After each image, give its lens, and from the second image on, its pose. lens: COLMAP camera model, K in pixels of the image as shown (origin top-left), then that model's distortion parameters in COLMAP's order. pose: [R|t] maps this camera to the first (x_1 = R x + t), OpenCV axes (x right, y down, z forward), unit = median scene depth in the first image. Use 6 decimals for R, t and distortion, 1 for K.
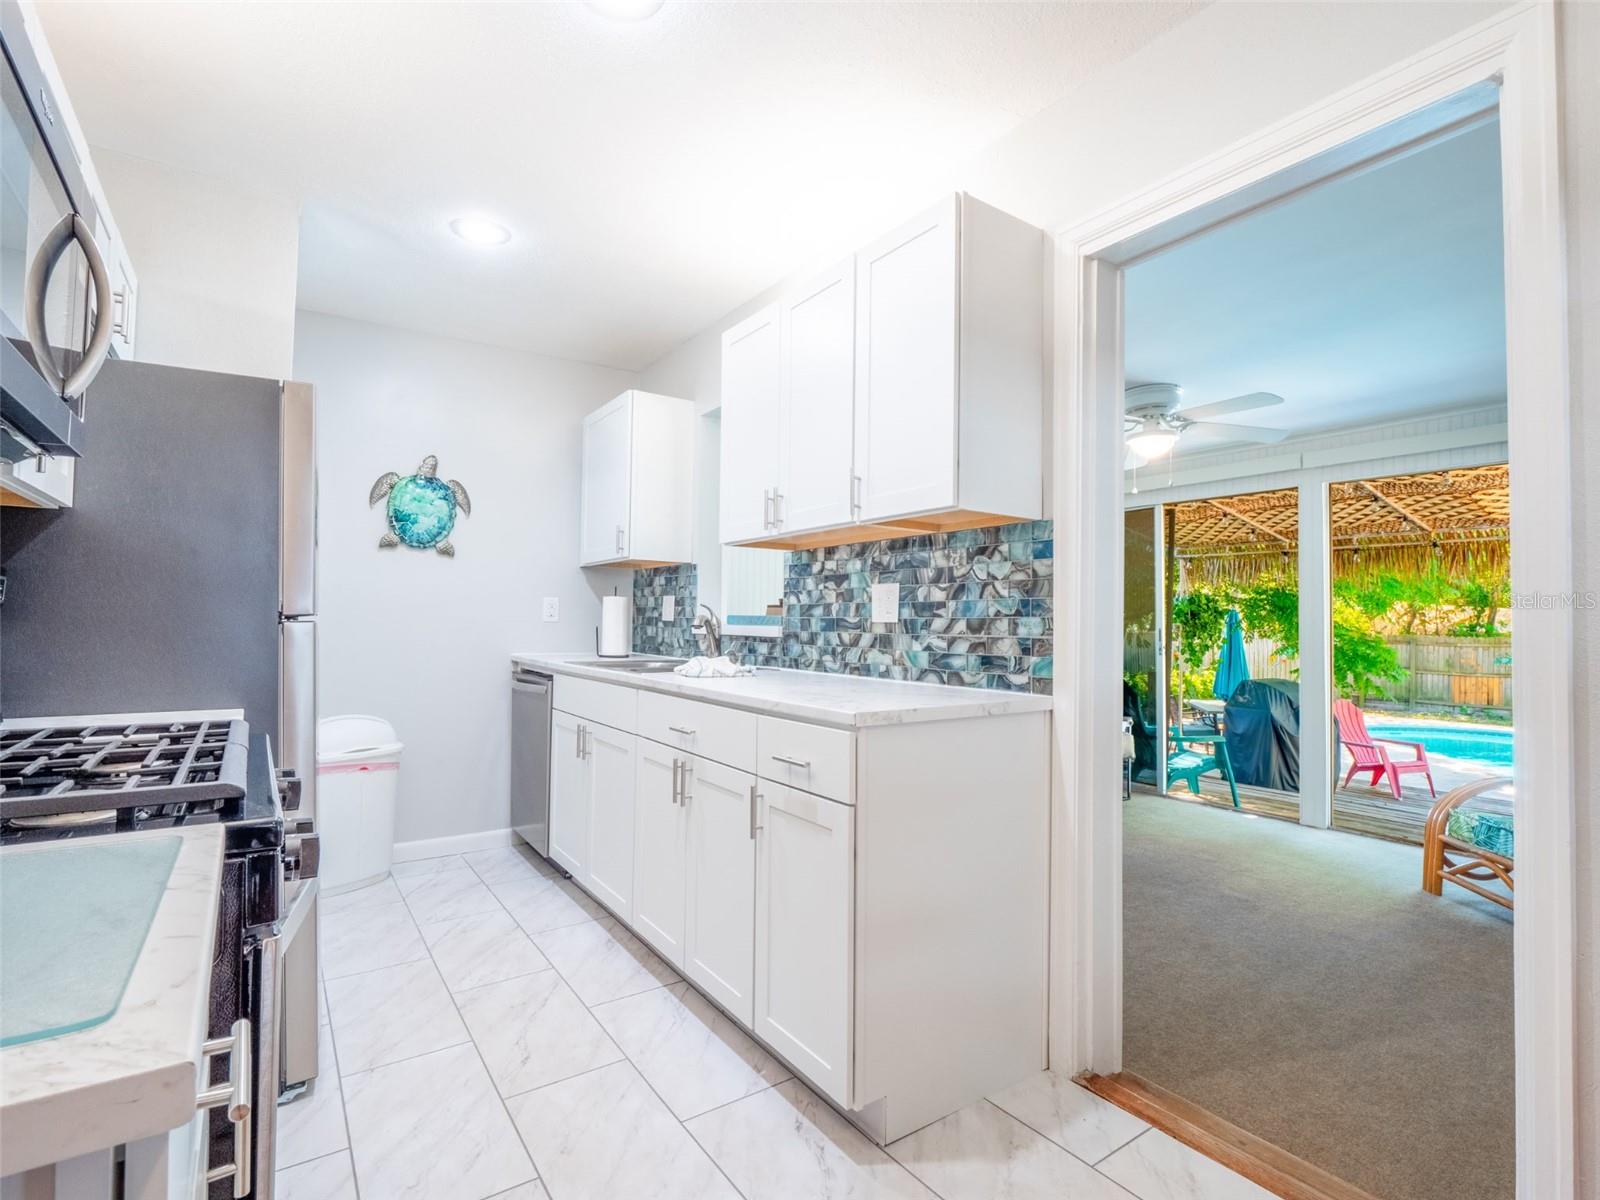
lens RADIAL K [[781.2, 0, 802.6], [0, 781.2, 598.5], [0, 0, 1]] dist [0.000983, -0.013870]
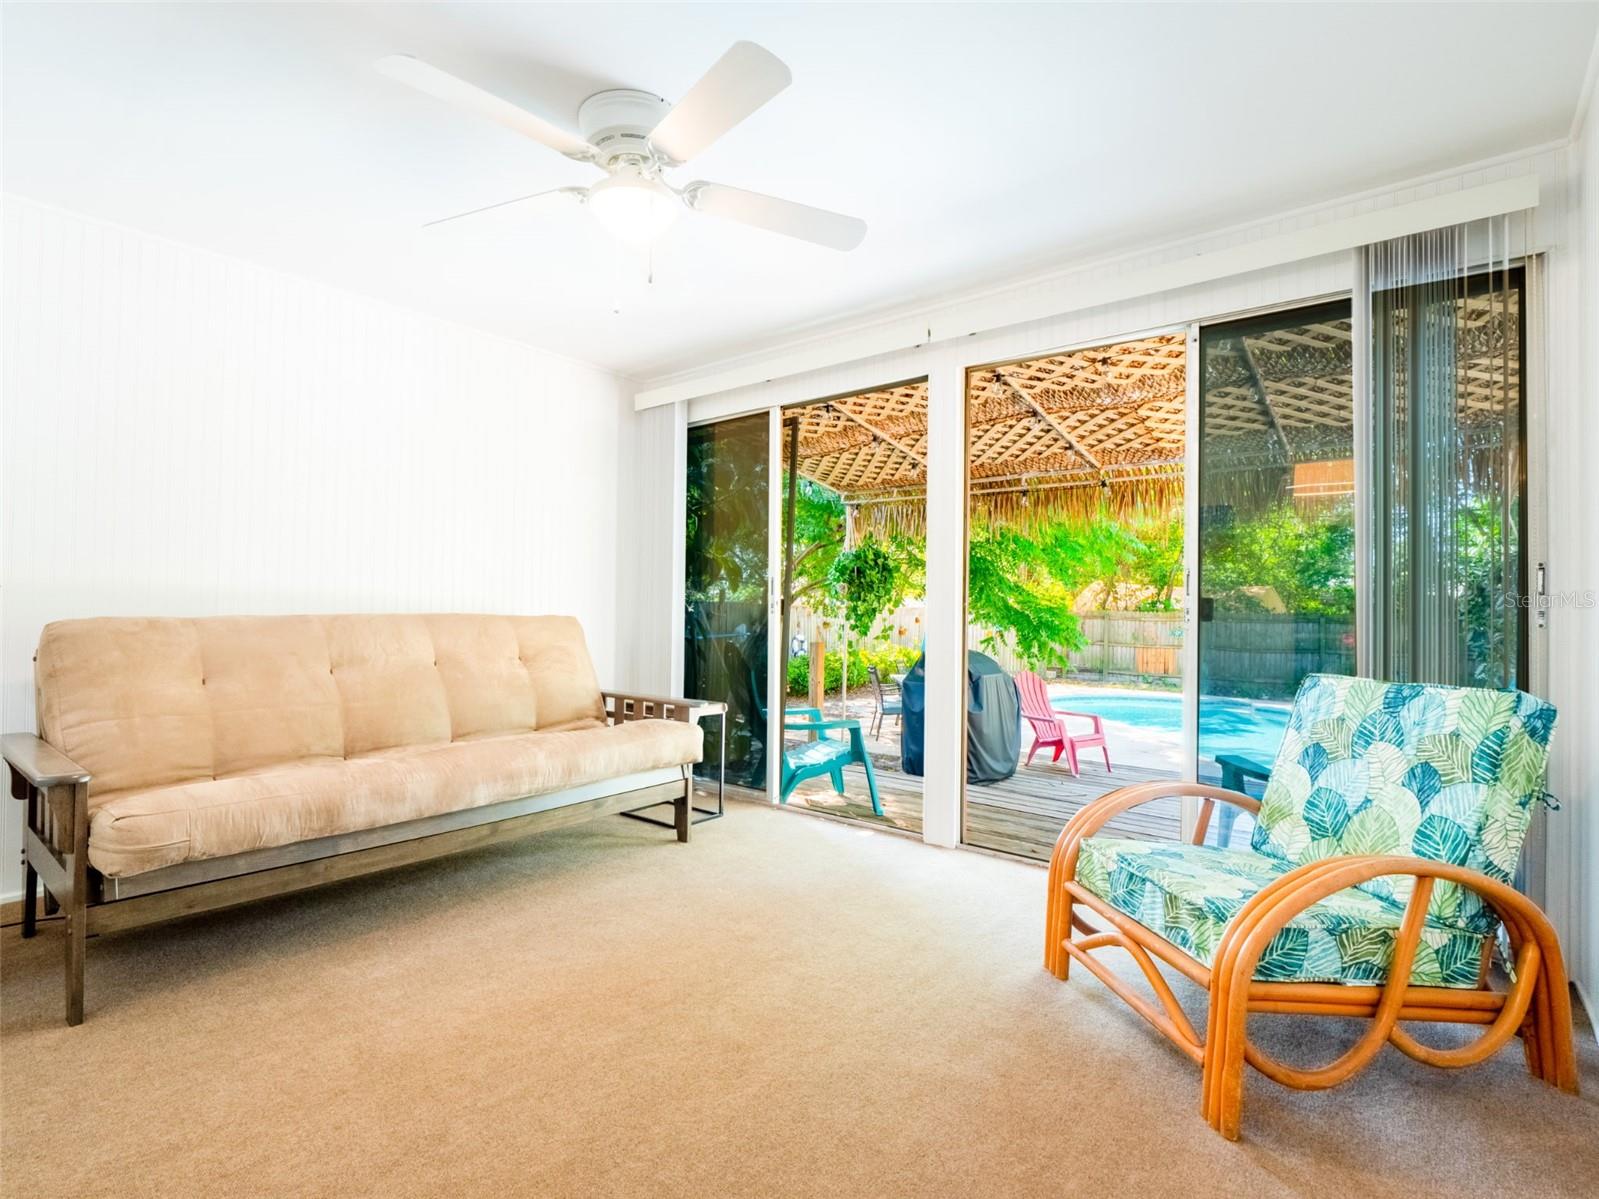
lens RADIAL K [[780.8, 0, 802.1], [0, 780.8, 598.0], [0, 0, 1]] dist [0.000983, -0.013870]
pose [[0.959883, 0.002560, 0.280390, 0.516963], [-0.008451, 0.999768, 0.019804, 0.079529], [-0.280274, -0.021379, 0.959682, 0.543139]]
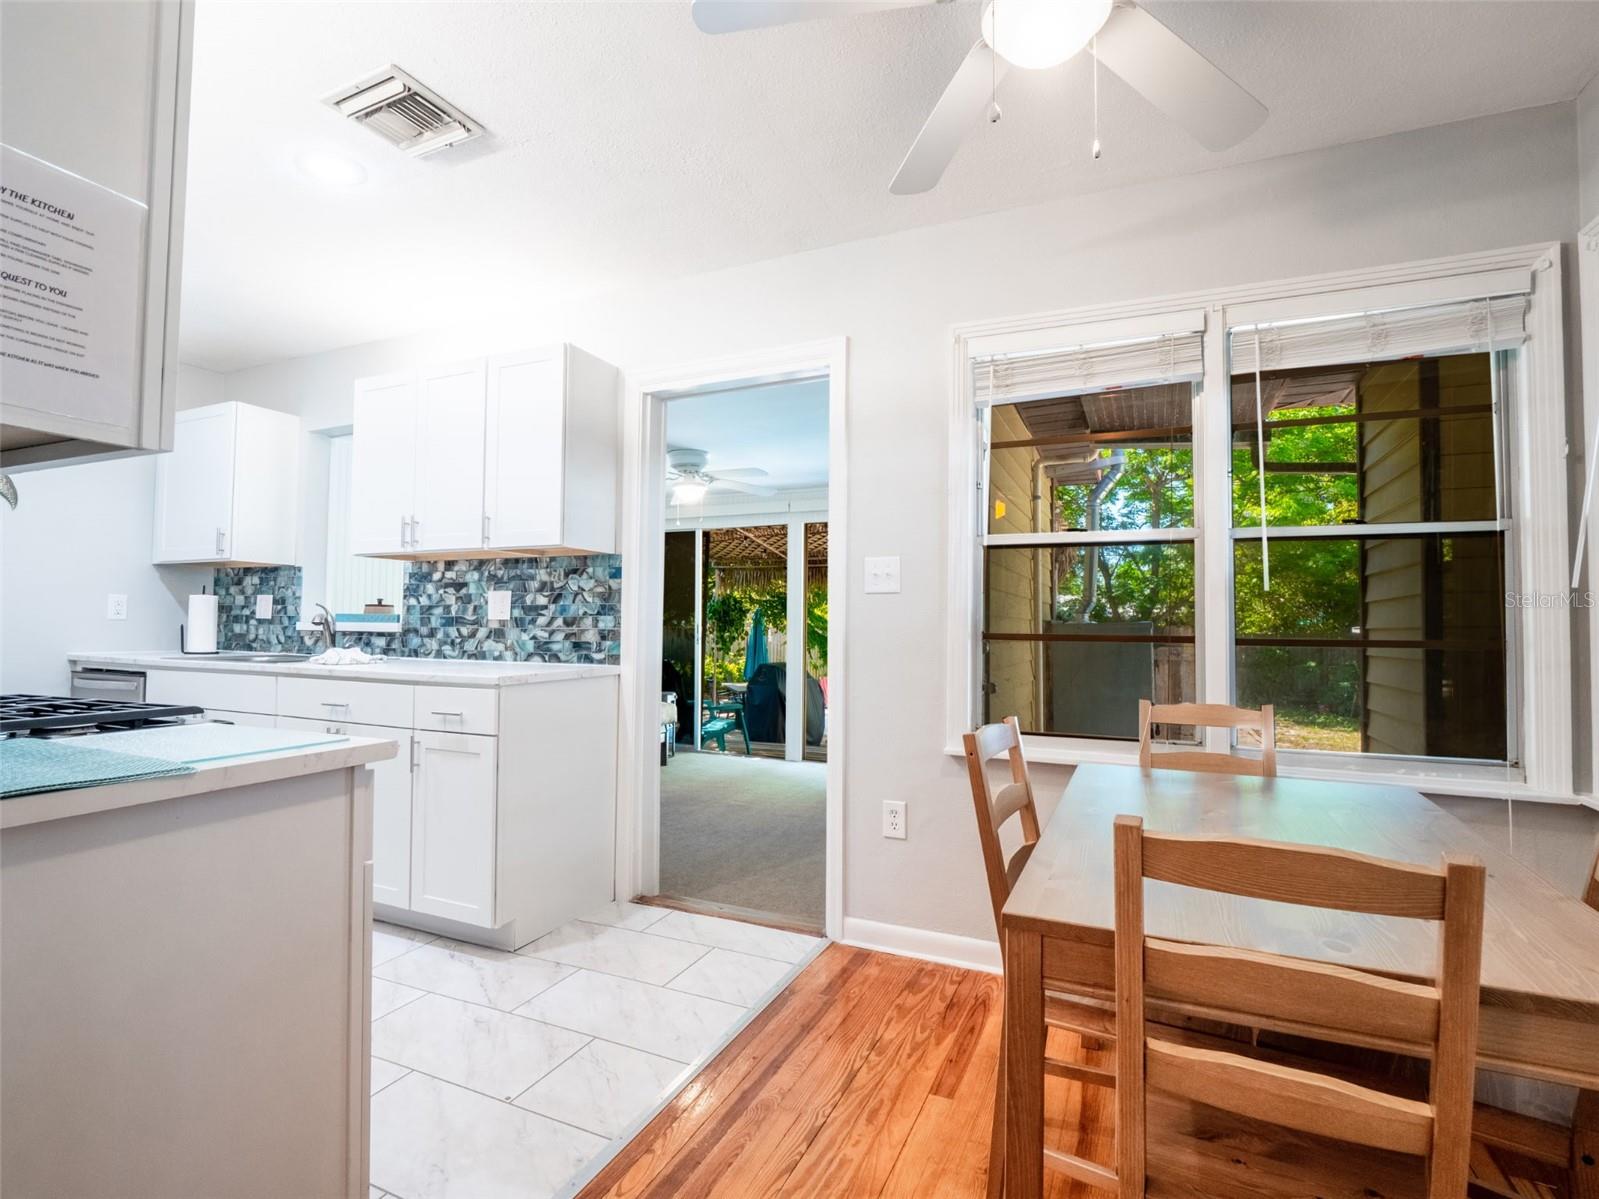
lens RADIAL K [[780.8, 0, 802.1], [0, 780.8, 598.0], [0, 0, 1]] dist [0.000983, -0.013870]
pose [[0.854552, 0.012036, 0.519226, -0.129967], [-0.013557, 0.999908, -0.000865, -0.011152], [-0.519188, -0.006300, 0.854637, -0.375568]]
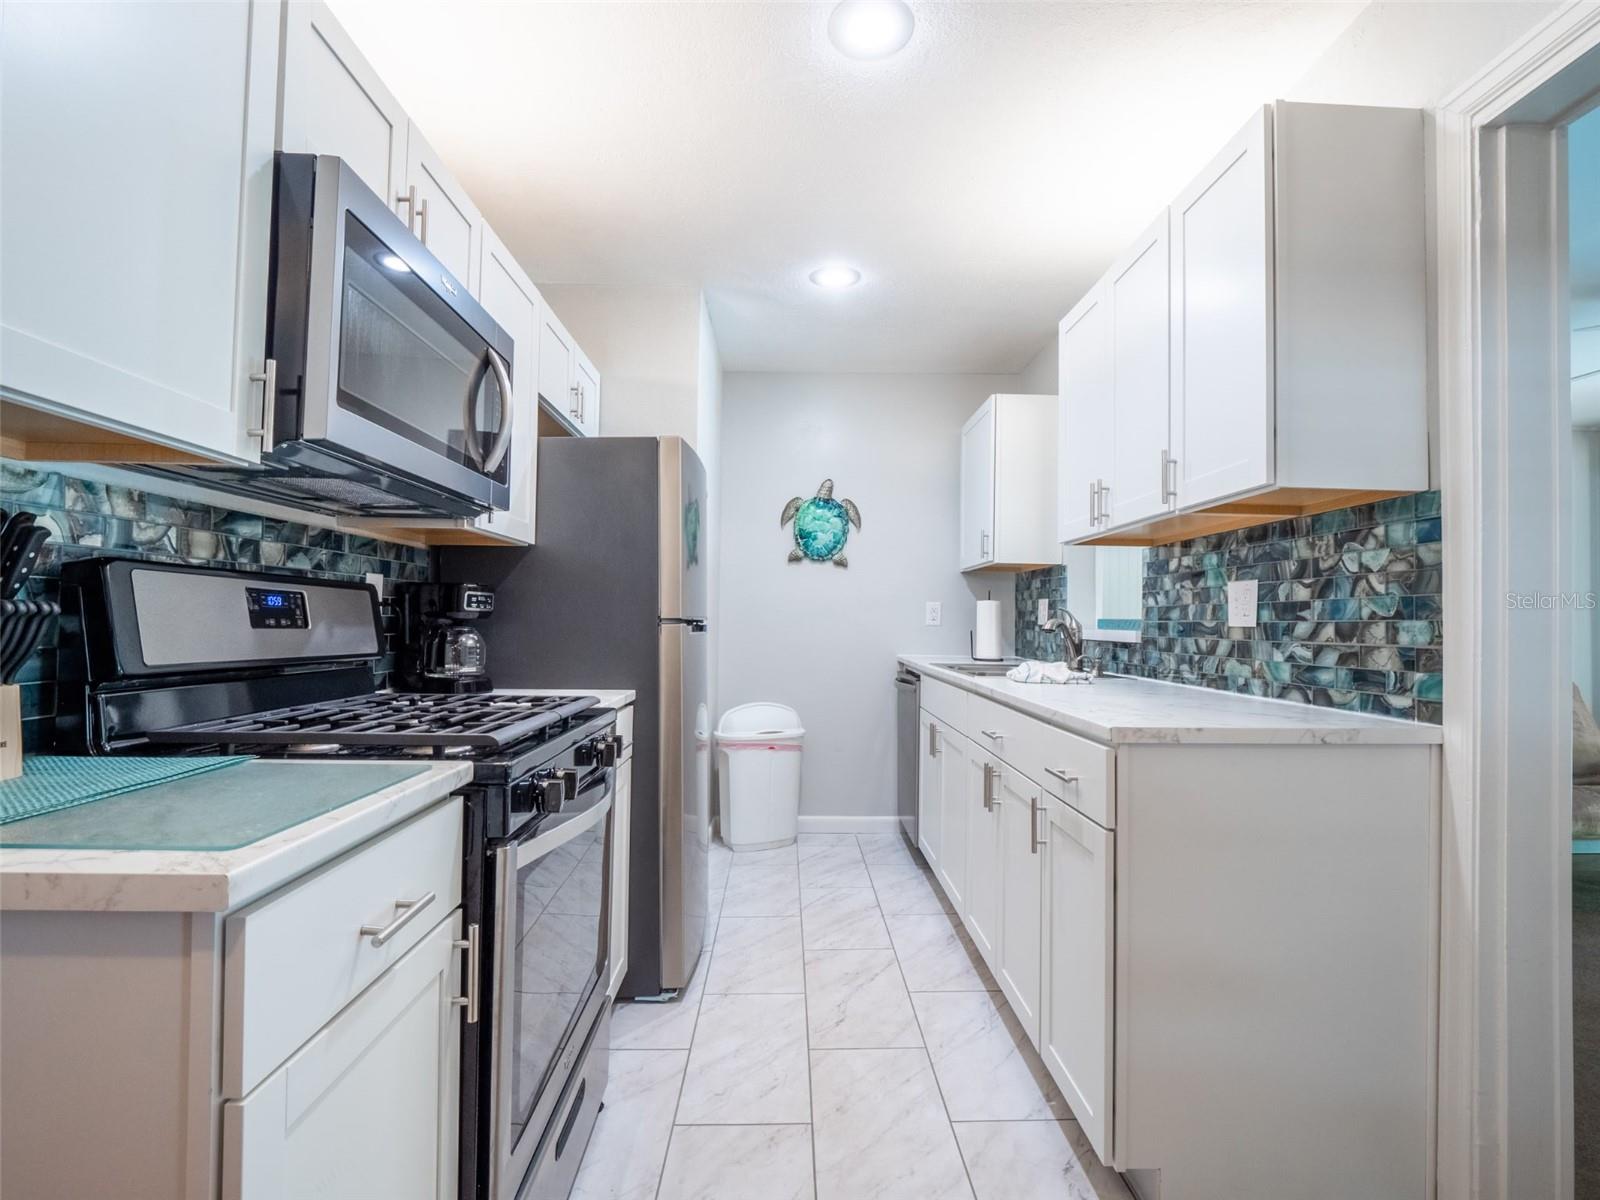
lens RADIAL K [[781.2, 0, 802.6], [0, 781.2, 598.5], [0, 0, 1]] dist [0.000983, -0.013870]
pose [[0.836525, -0.015582, -0.547707, 0.148341], [0.012359, 0.999878, -0.009568, 0.001960], [0.547790, 0.001235, 0.836615, 0.031481]]
